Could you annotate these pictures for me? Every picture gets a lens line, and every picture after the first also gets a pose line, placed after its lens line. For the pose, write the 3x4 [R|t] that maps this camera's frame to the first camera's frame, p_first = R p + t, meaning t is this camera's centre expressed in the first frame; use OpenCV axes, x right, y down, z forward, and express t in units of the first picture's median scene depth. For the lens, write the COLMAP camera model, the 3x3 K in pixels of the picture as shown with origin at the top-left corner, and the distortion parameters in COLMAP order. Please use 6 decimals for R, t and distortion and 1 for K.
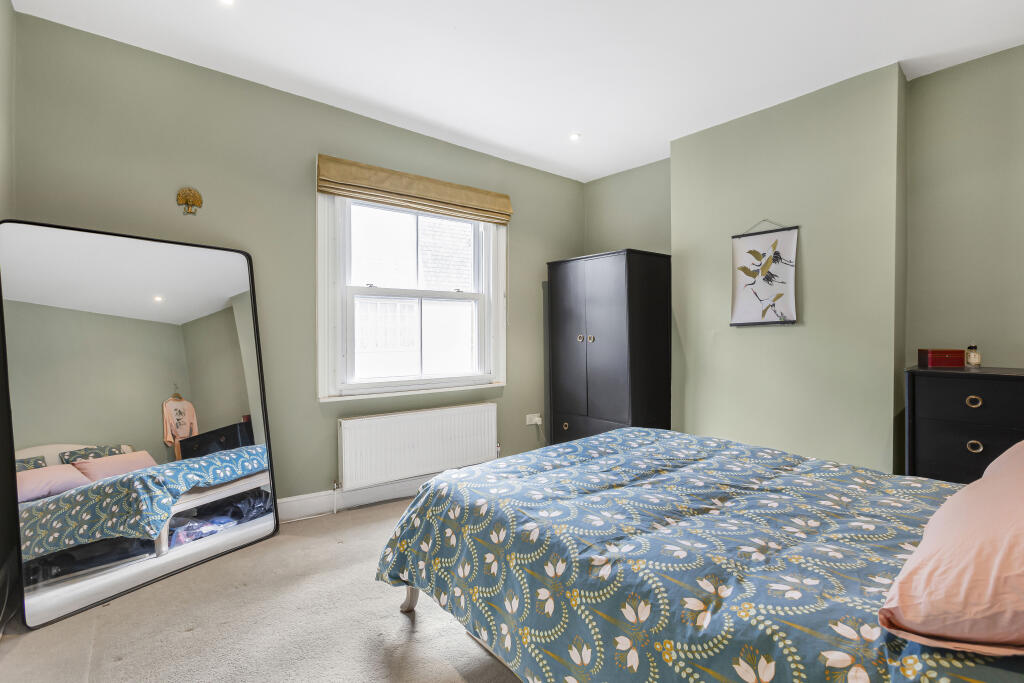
lens RADIAL K [[460.1, 0, 512.0], [0, 460.1, 341.5], [0, 0, 1]] dist [-0.022377, 0.019076]
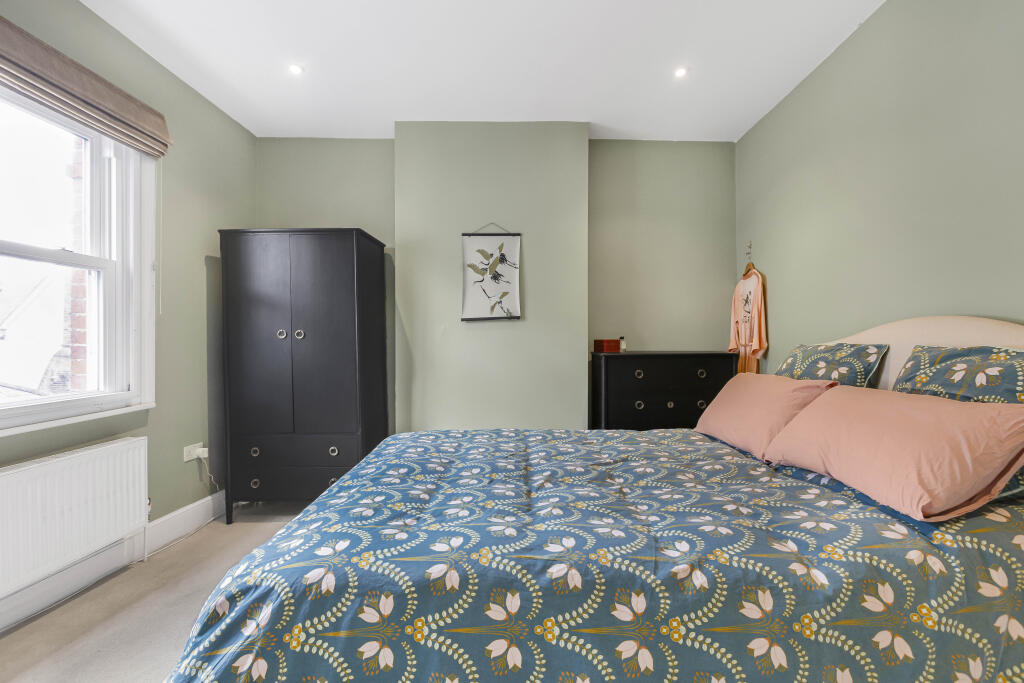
lens RADIAL K [[460.1, 0, 512.0], [0, 460.1, 341.5], [0, 0, 1]] dist [-0.022377, 0.019076]
pose [[0.636130, -0.006607, 0.771553, -0.267731], [0.017230, 0.999836, -0.005644, 0.022291], [-0.771389, 0.016884, 0.636139, 0.284886]]
